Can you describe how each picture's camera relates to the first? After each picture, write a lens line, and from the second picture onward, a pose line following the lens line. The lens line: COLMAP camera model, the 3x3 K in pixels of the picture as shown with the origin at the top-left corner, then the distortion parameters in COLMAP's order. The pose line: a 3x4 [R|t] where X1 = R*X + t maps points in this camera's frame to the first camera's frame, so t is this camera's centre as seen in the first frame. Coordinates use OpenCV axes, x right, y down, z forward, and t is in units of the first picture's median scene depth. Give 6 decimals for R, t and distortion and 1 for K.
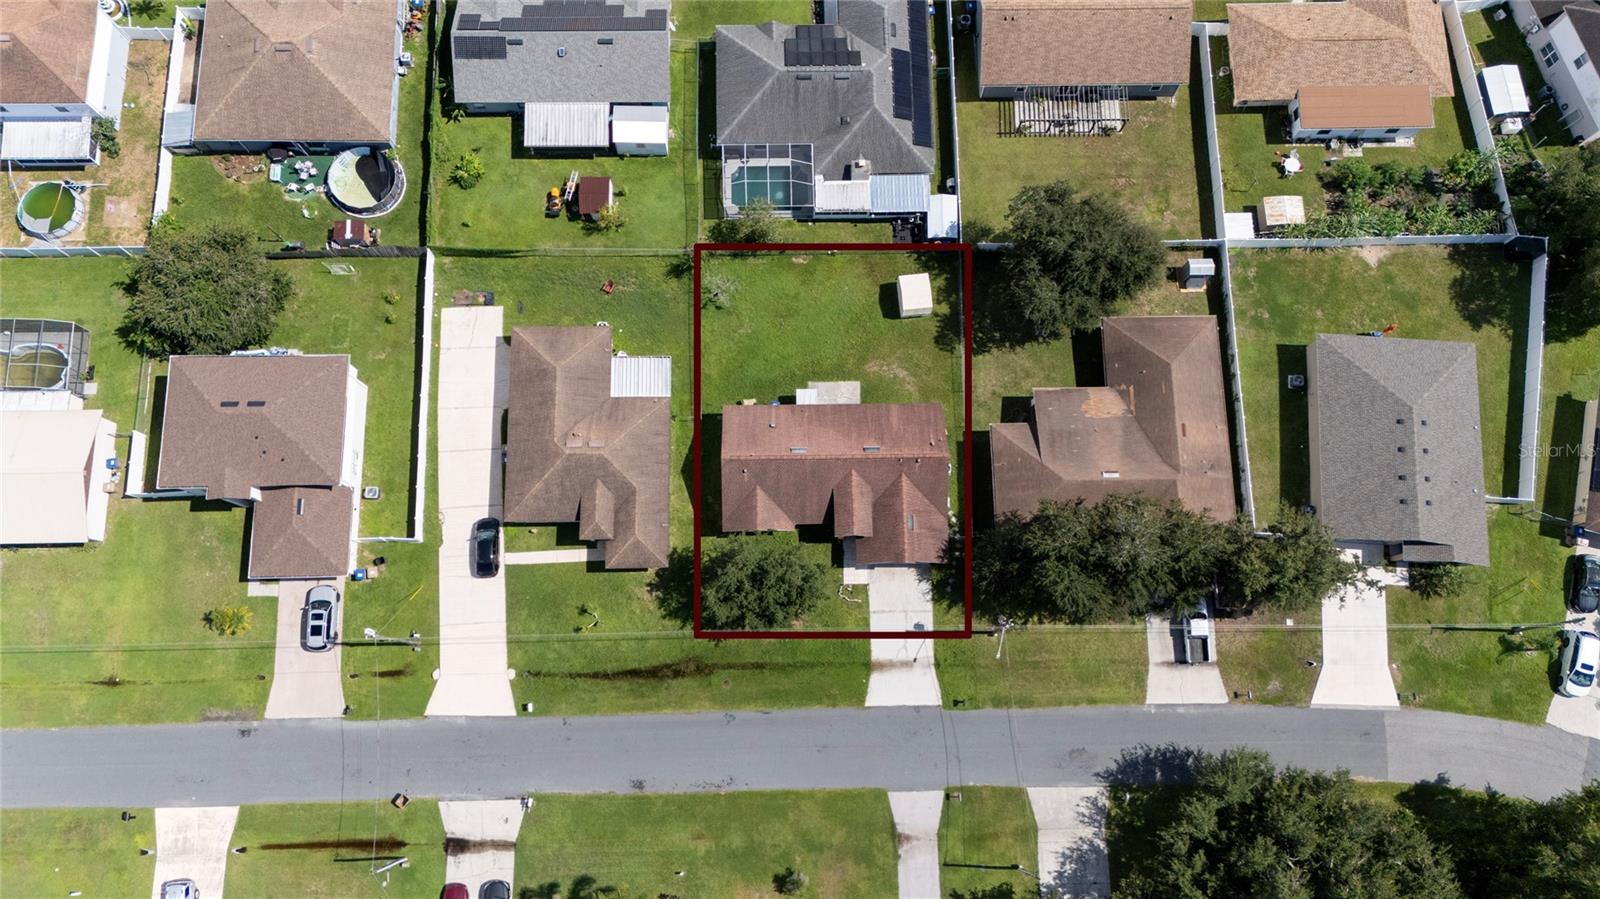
lens RADIAL K [[1172.0, 0, 800.0], [0, 1172.0, 449.5], [0, 0, 1]] dist [0.113529, -0.134468]
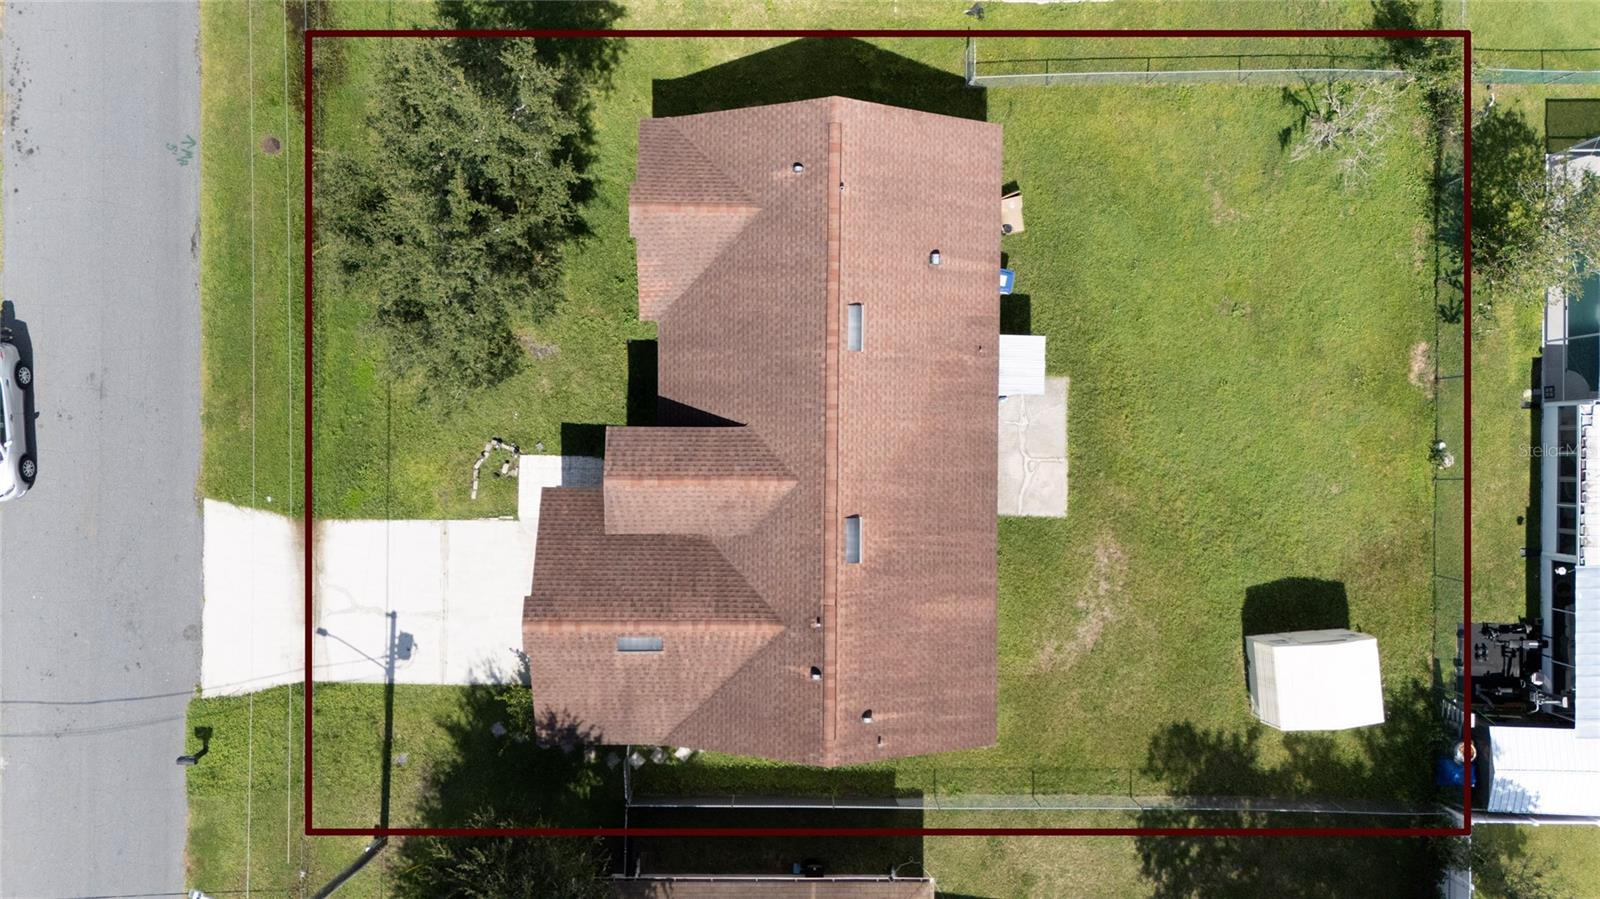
lens RADIAL K [[1172.0, 0, 800.0], [0, 1172.0, 449.5], [0, 0, 1]] dist [0.113529, -0.134468]
pose [[-0.025276, 0.999272, -0.028591, 0.044497], [-0.978484, -0.018872, 0.205456, -0.054197], [0.204767, 0.033169, 0.978249, 0.643280]]
